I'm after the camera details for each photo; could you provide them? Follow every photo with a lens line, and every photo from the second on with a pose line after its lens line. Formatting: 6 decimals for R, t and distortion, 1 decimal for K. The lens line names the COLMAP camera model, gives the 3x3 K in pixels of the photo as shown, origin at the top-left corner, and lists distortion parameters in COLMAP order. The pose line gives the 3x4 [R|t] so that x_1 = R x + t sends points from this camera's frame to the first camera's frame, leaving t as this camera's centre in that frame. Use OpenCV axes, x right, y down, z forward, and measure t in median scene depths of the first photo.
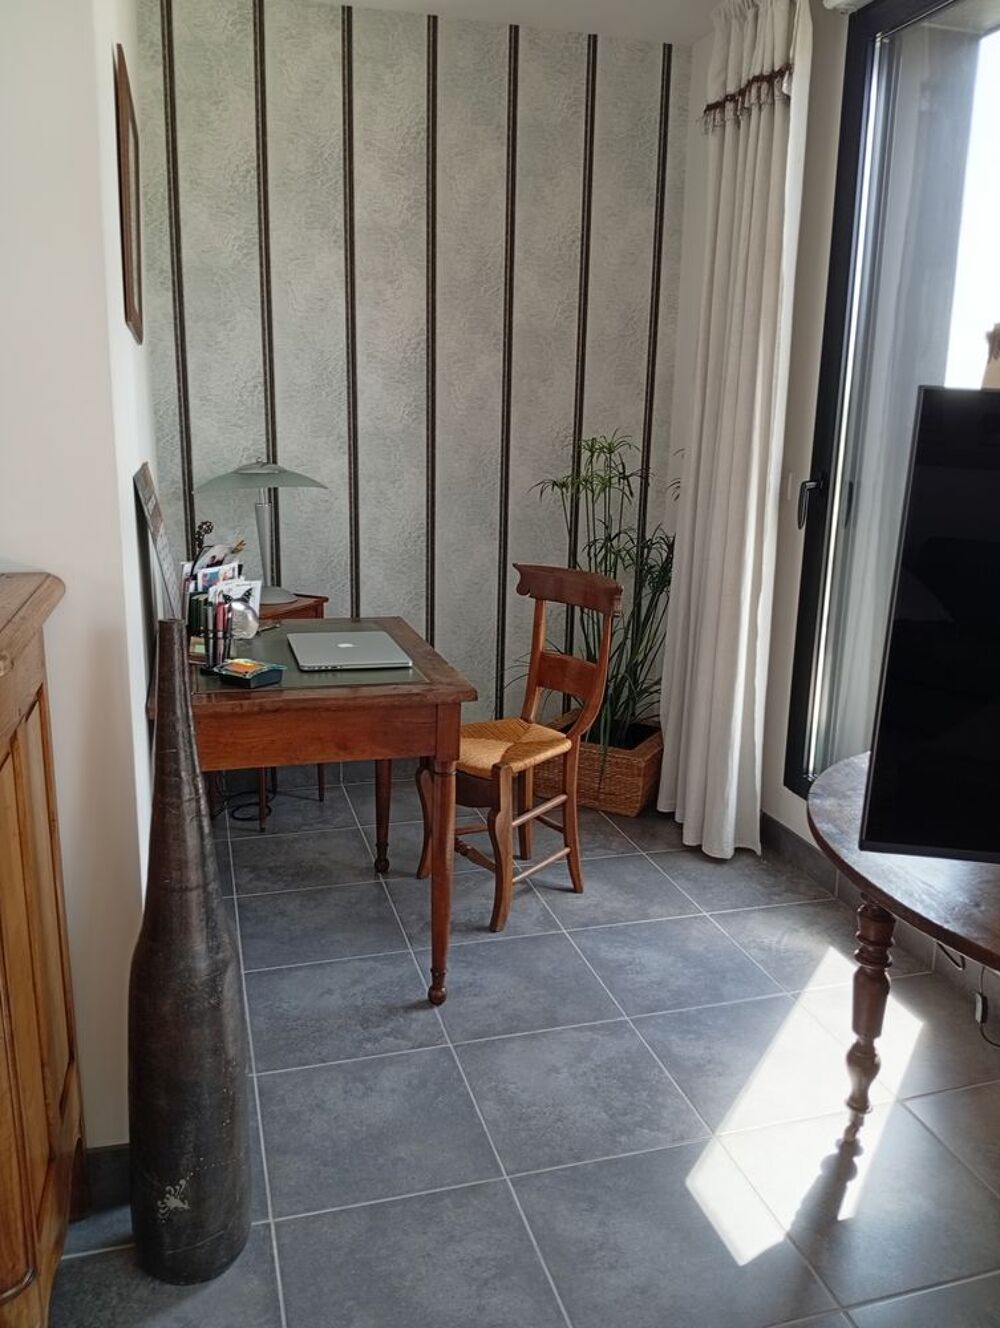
lens RADIAL K [[1015.7, 0, 500.0], [0, 1015.7, 664.0], [0, 0, 1]] dist [-0.002768, -0.001863]
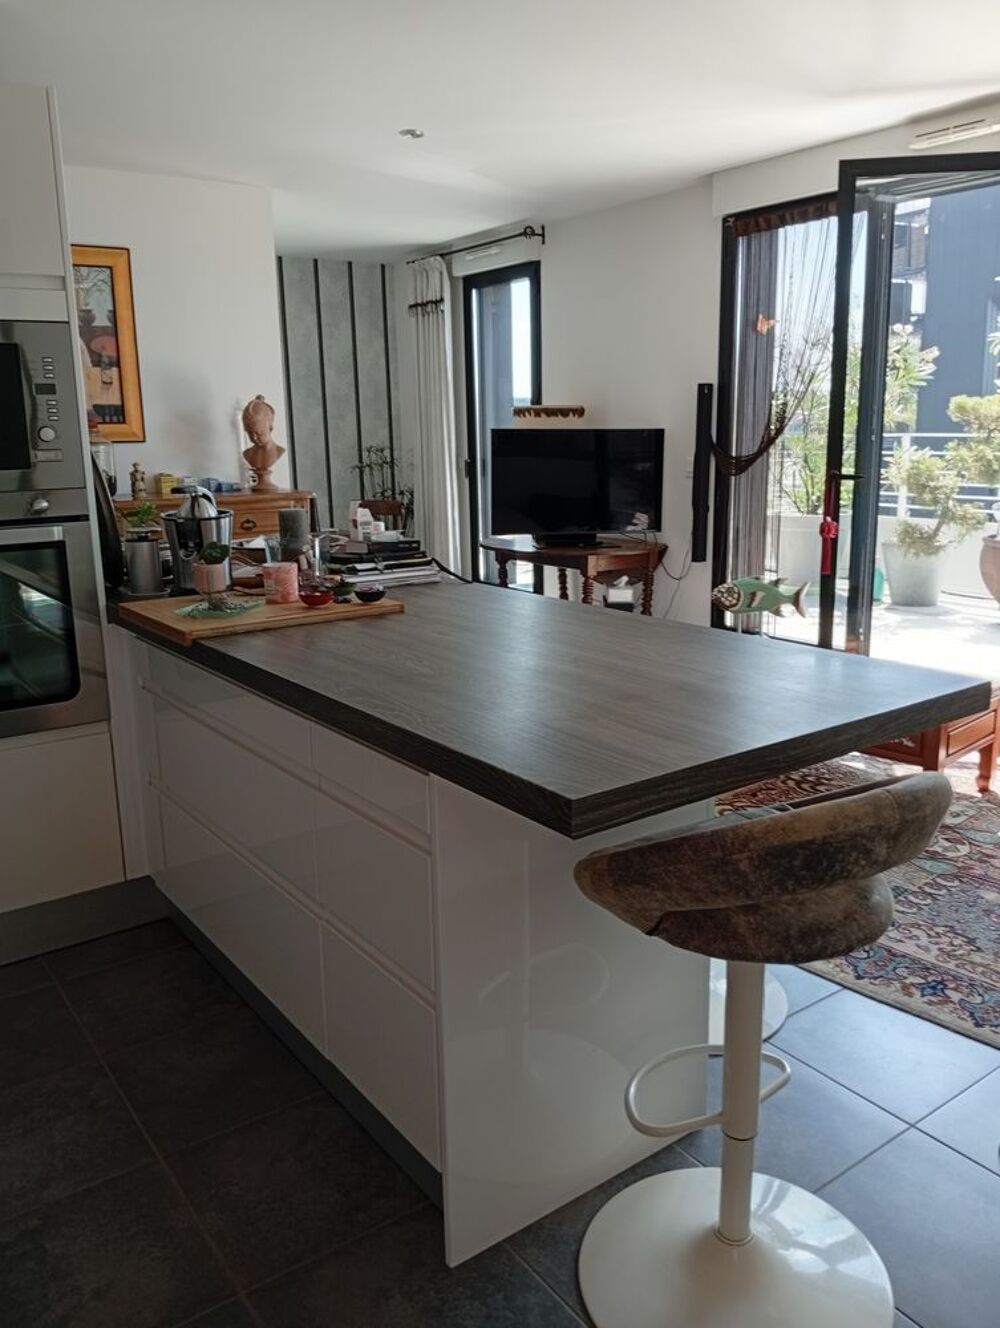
lens RADIAL K [[1053.2, 0, 506.8], [0, 1053.2, 667.2], [0, 0, 1]] dist [0.106923, -0.268021]
pose [[0.941635, -0.110425, 0.318010, -0.494172], [0.112844, 0.993553, 0.010867, 0.313782], [-0.317159, 0.025653, 0.948025, -1.501097]]
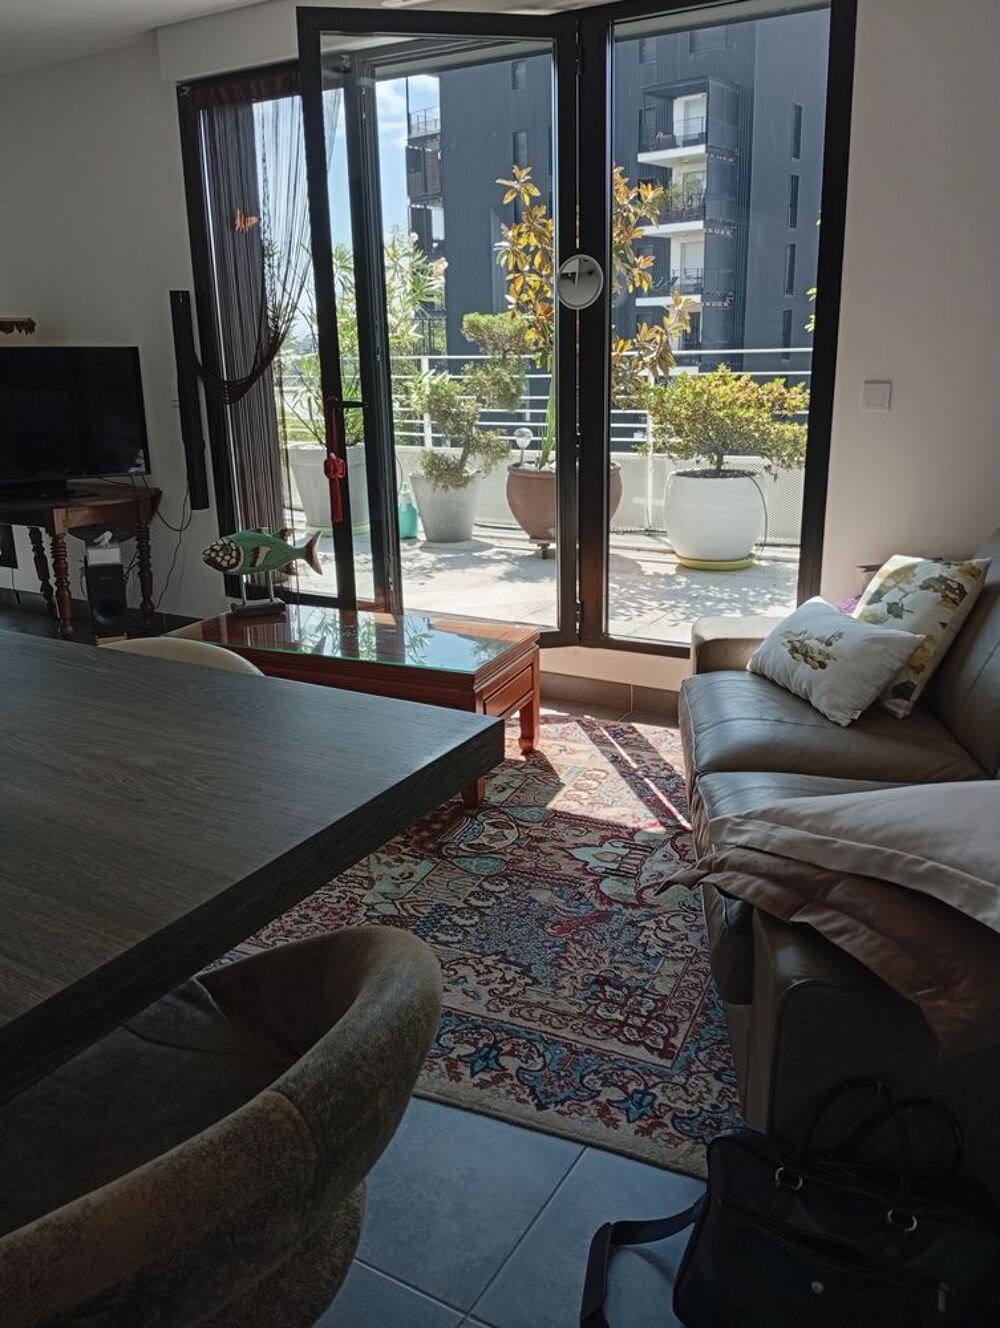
lens RADIAL K [[1053.2, 0, 506.8], [0, 1053.2, 667.2], [0, 0, 1]] dist [0.106923, -0.268021]
pose [[0.729850, -0.230695, 0.643506, -0.258350], [0.188911, 0.972744, 0.134468, 0.284840], [-0.656987, 0.023424, 0.753538, -1.281548]]
